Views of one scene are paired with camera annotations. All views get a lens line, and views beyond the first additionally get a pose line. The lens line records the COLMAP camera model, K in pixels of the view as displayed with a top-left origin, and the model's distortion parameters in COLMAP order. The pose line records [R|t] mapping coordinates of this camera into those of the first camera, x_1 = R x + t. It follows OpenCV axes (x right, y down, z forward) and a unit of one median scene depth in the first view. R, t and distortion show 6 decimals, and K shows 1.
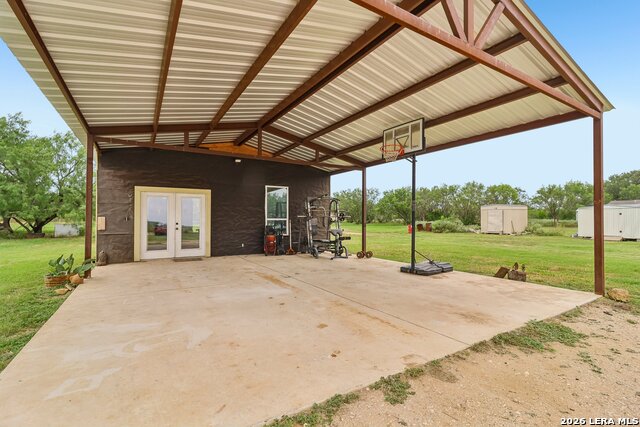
lens RADIAL K [[302.4, 0, 319.5], [0, 302.4, 208.2], [0, 0, 1]] dist [-0.000038, 0.000064]
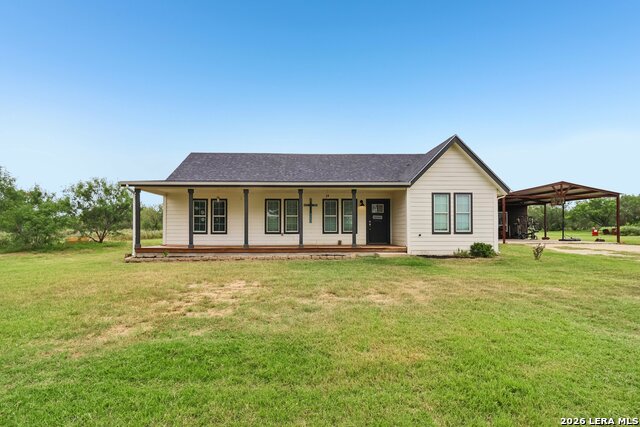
lens RADIAL K [[302.4, 0, 319.5], [0, 302.4, 208.2], [0, 0, 1]] dist [-0.000038, 0.000064]
pose [[0.864564, -0.041893, -0.500773, -0.203362], [0.025444, 0.998890, -0.039636, -0.046942], [0.501878, 0.021527, 0.864671, -2.083579]]
